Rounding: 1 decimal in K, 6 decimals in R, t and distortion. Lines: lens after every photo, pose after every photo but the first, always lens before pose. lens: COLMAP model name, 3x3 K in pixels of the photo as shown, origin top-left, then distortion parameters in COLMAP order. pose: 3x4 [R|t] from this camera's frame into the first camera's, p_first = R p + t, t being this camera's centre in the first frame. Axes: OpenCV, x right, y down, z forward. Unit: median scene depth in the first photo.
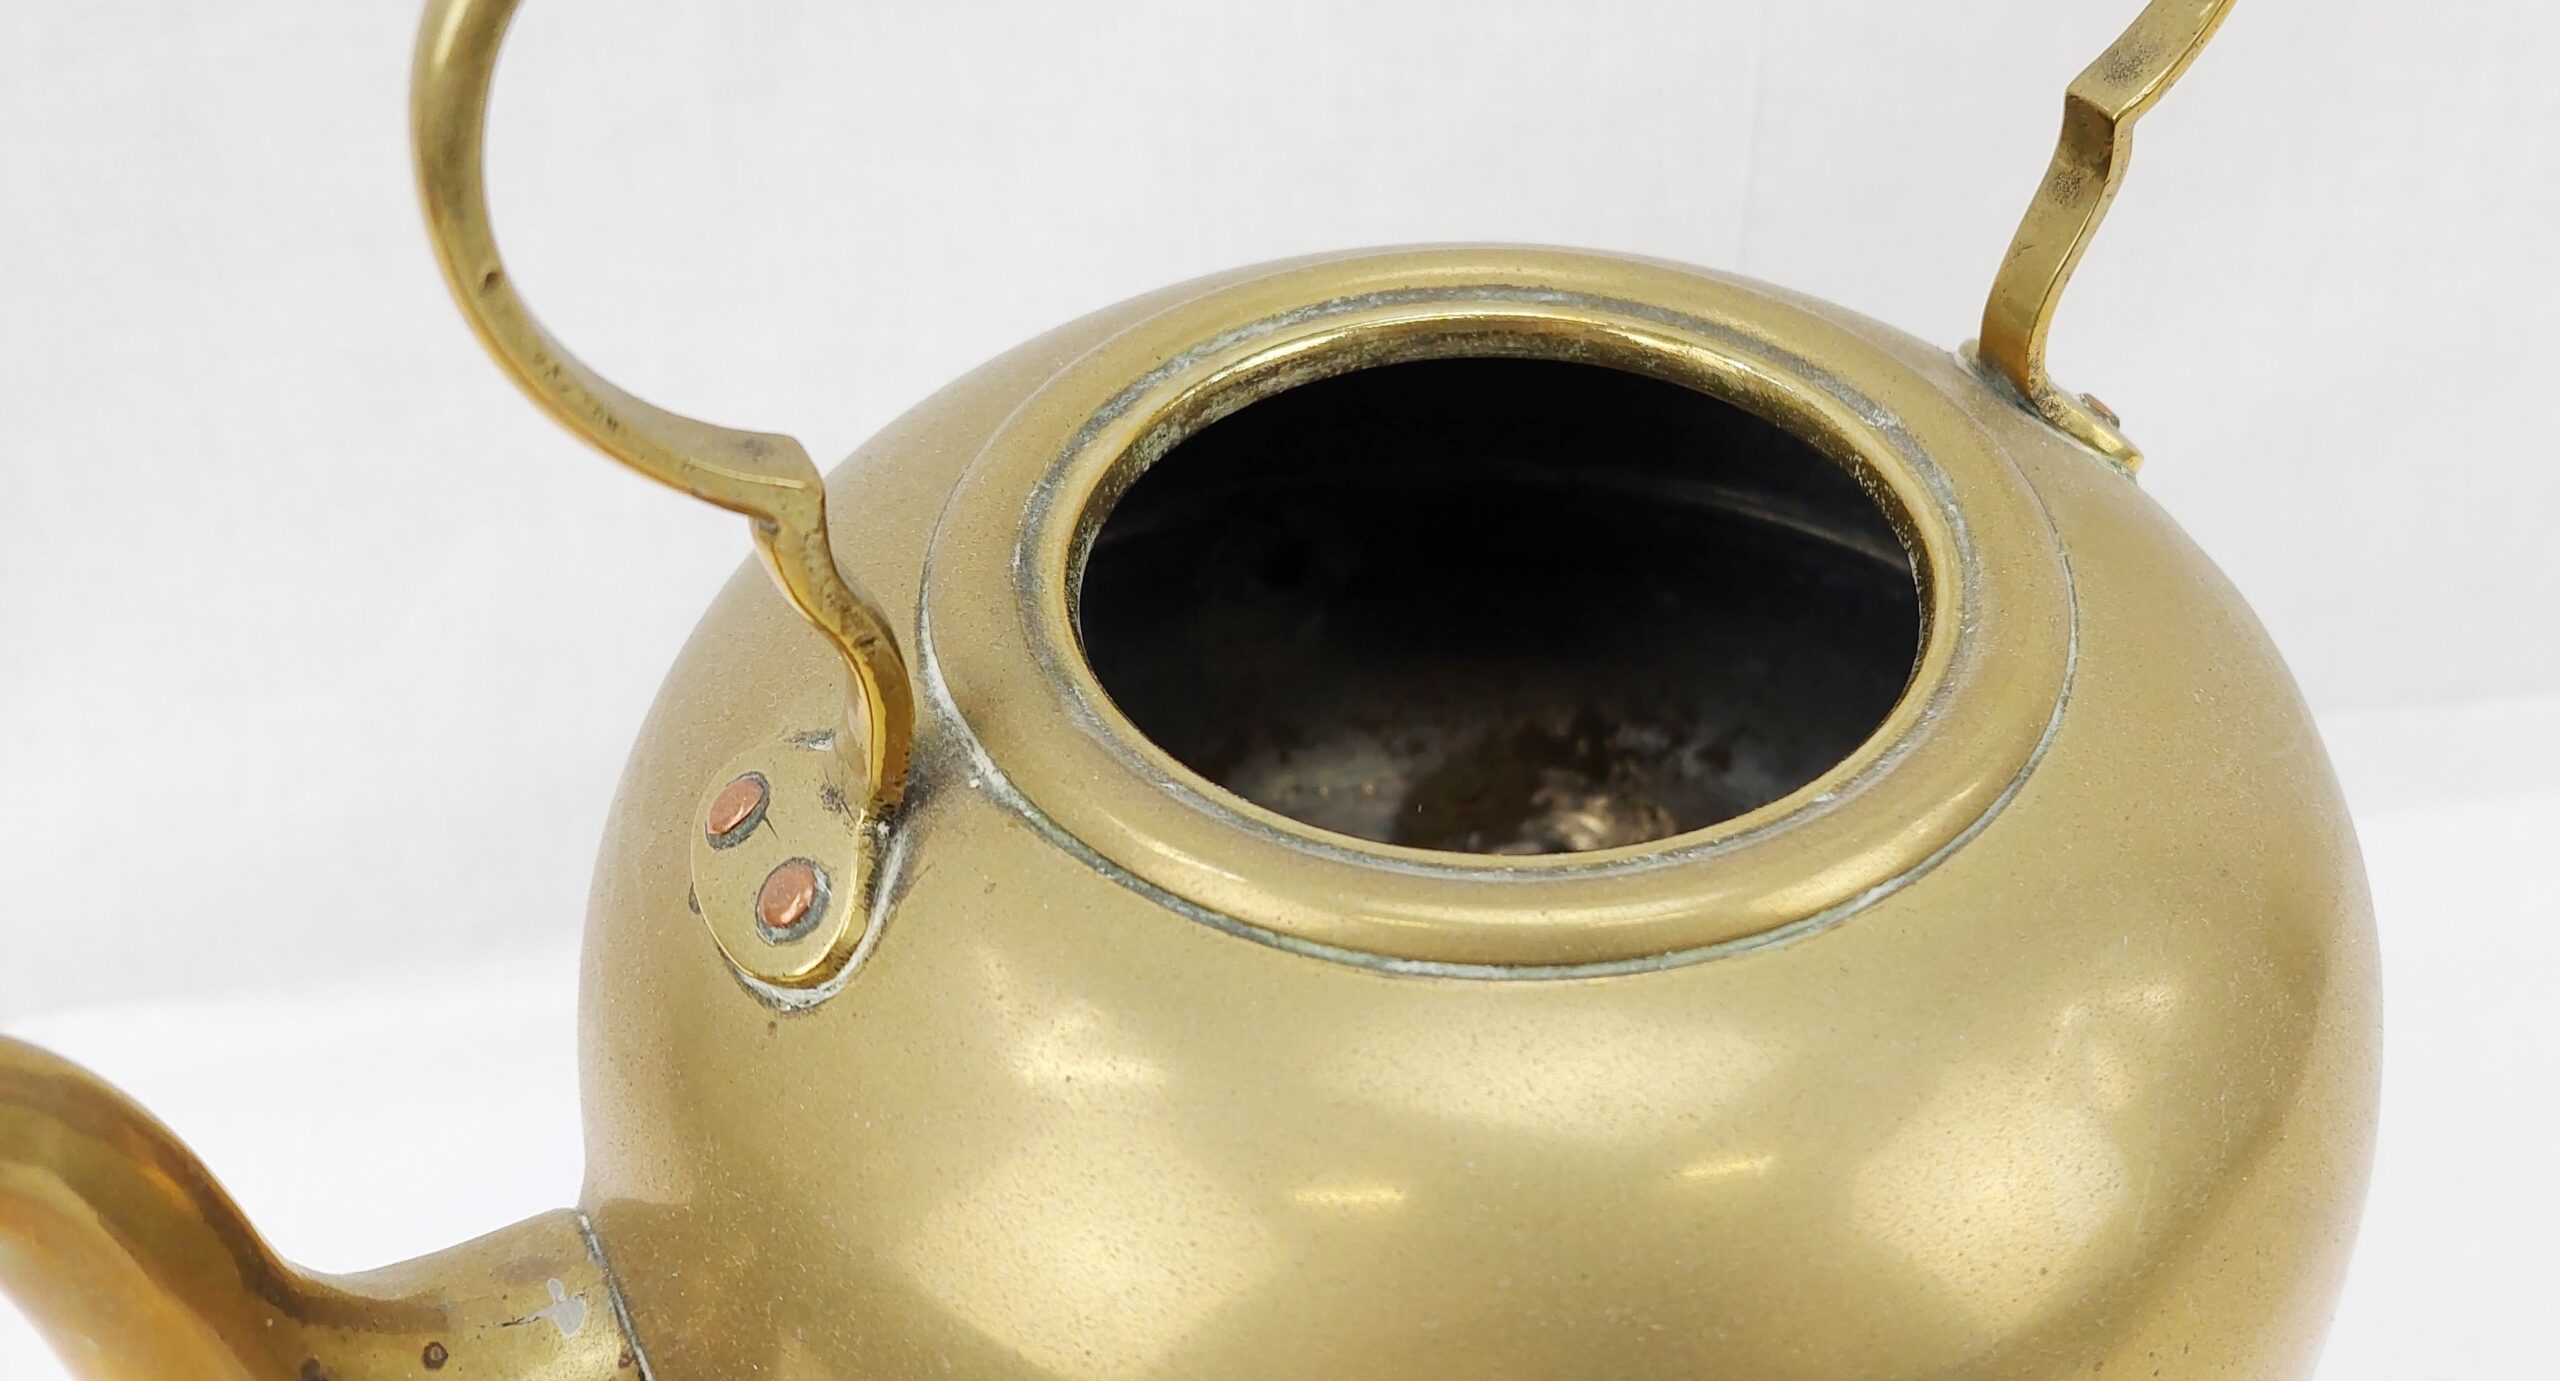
lens RADIAL K [[2068.2, 0, 1307.5], [0, 2068.2, 690.5], [0, 0, 1]] dist [-0.010373, -0.000755]
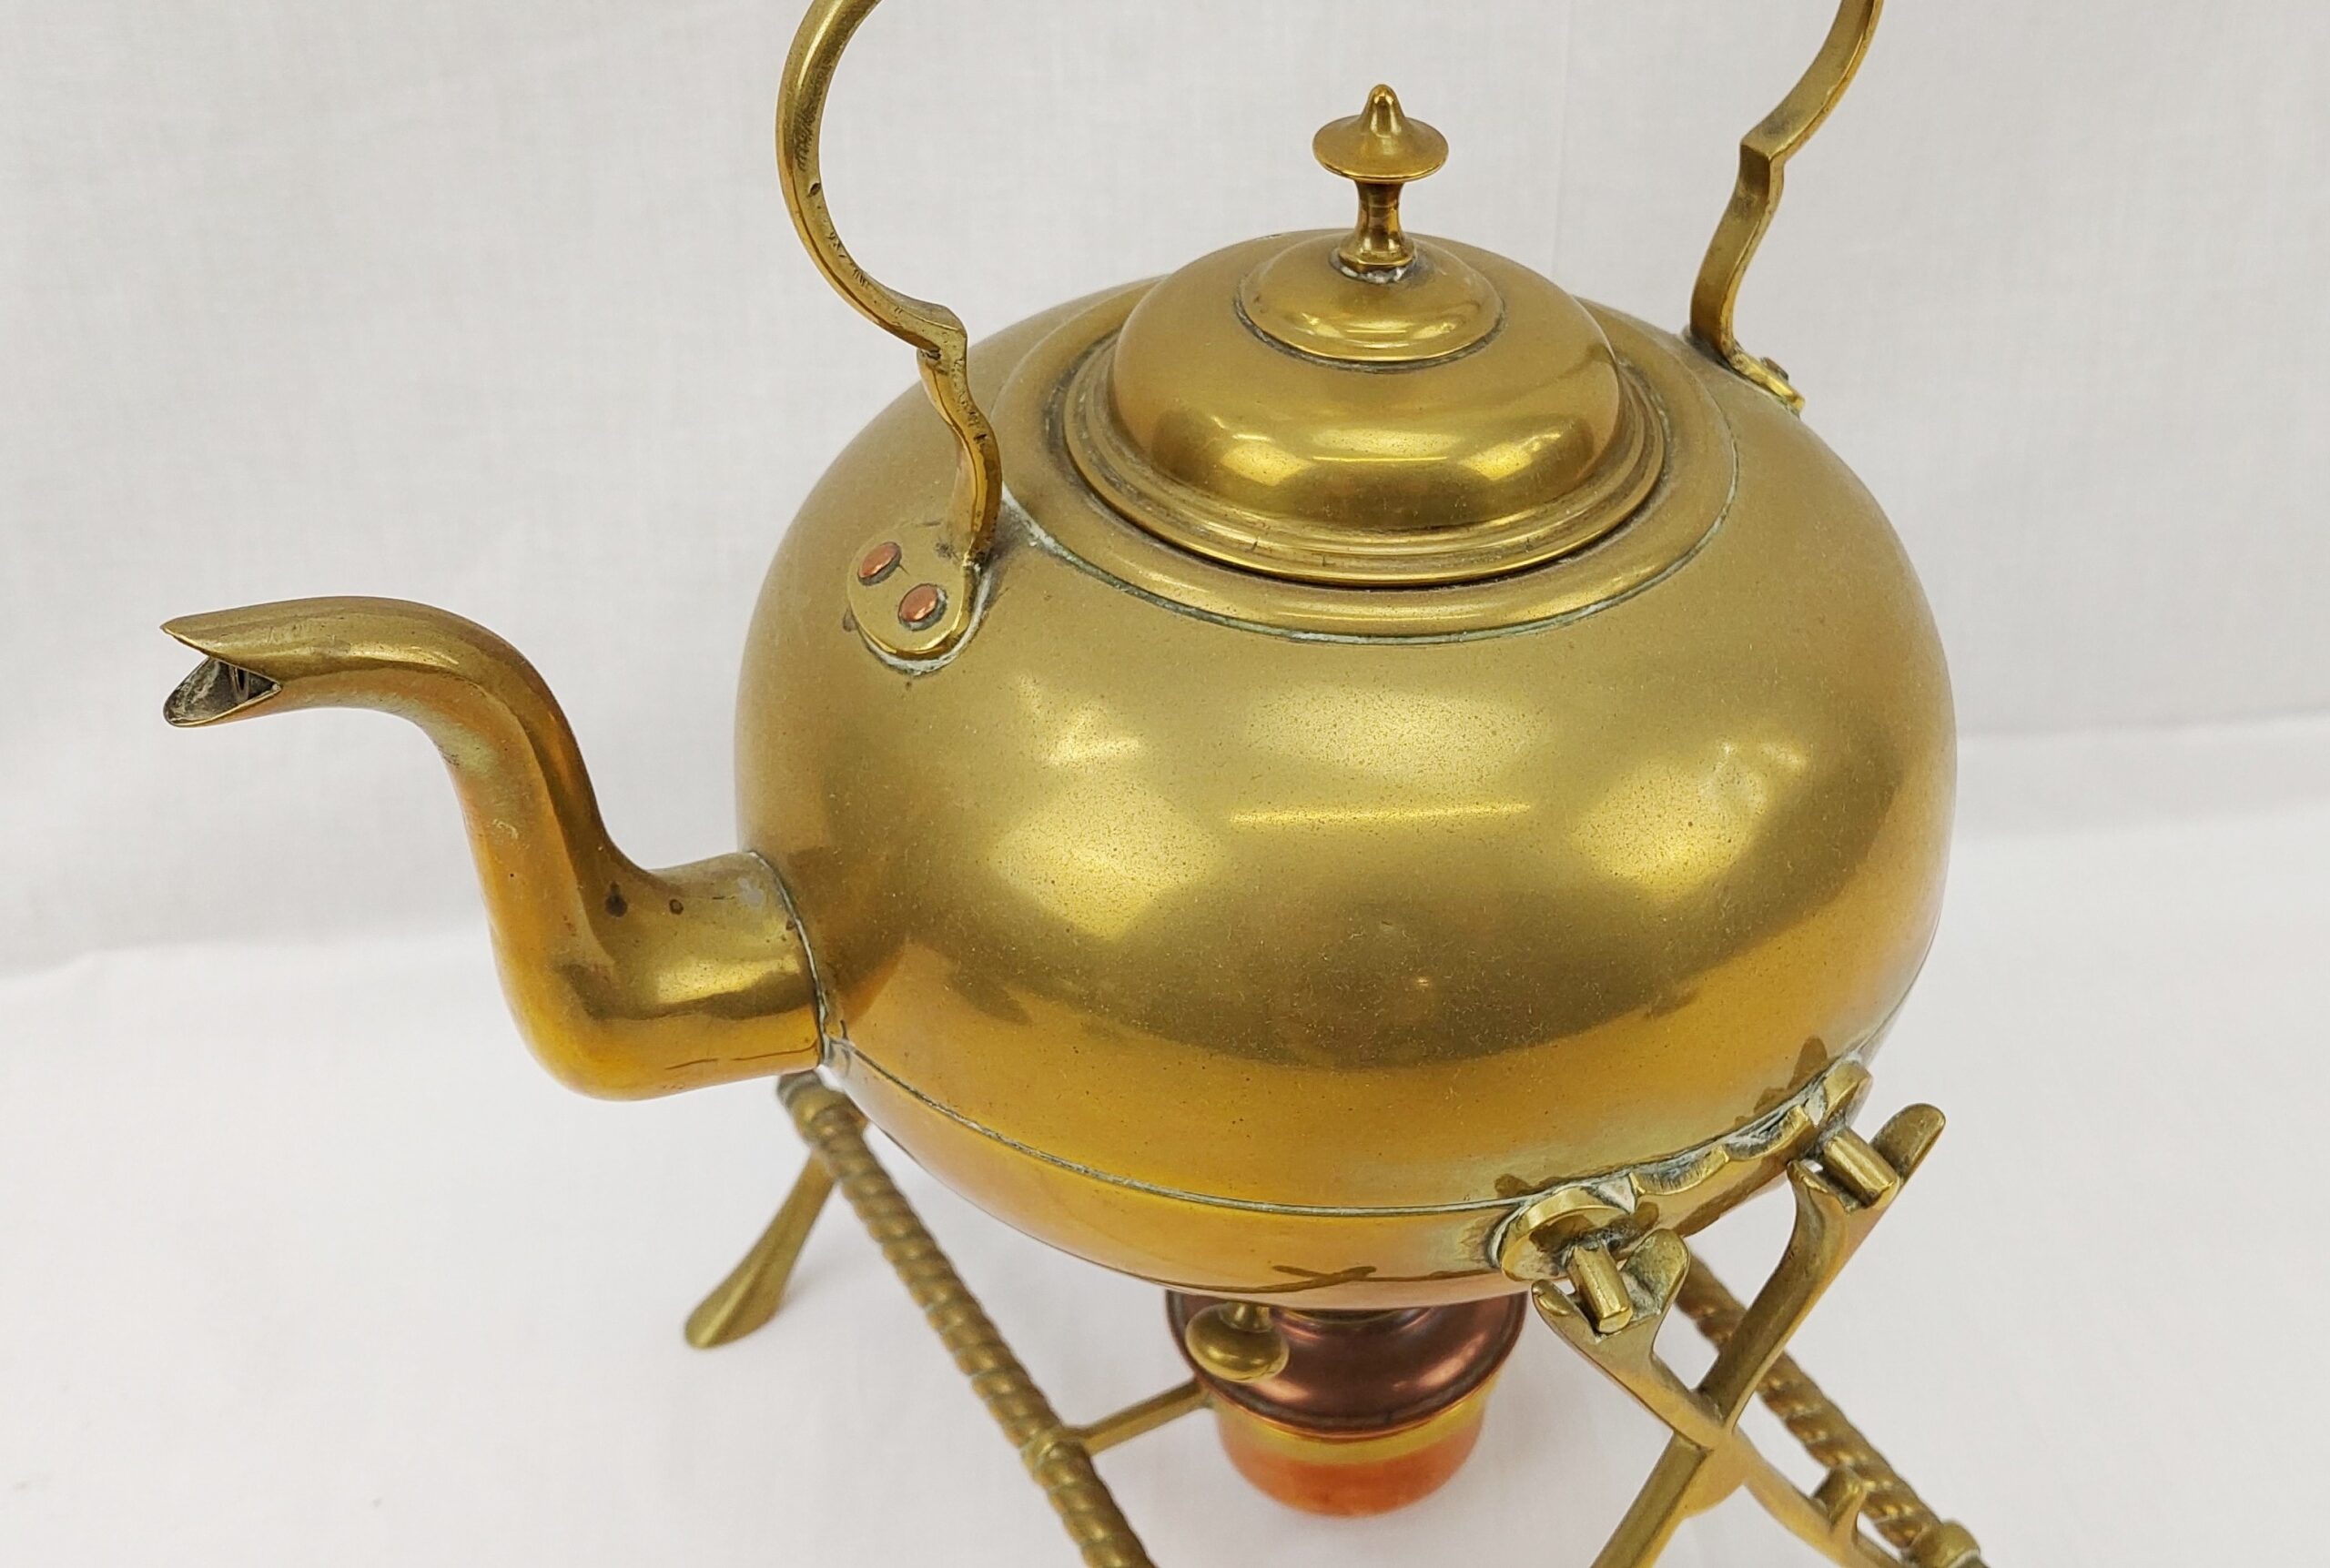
lens RADIAL K [[2231.1, 0, 1165.0], [0, 2231.1, 784.0], [0, 0, 1]] dist [0.023583, 0.003019]
pose [[0.999756, 0.015955, 0.015253, -0.084368], [-0.015104, 0.998407, -0.054370, 0.328174], [-0.016097, 0.054127, 0.998404, -0.723202]]
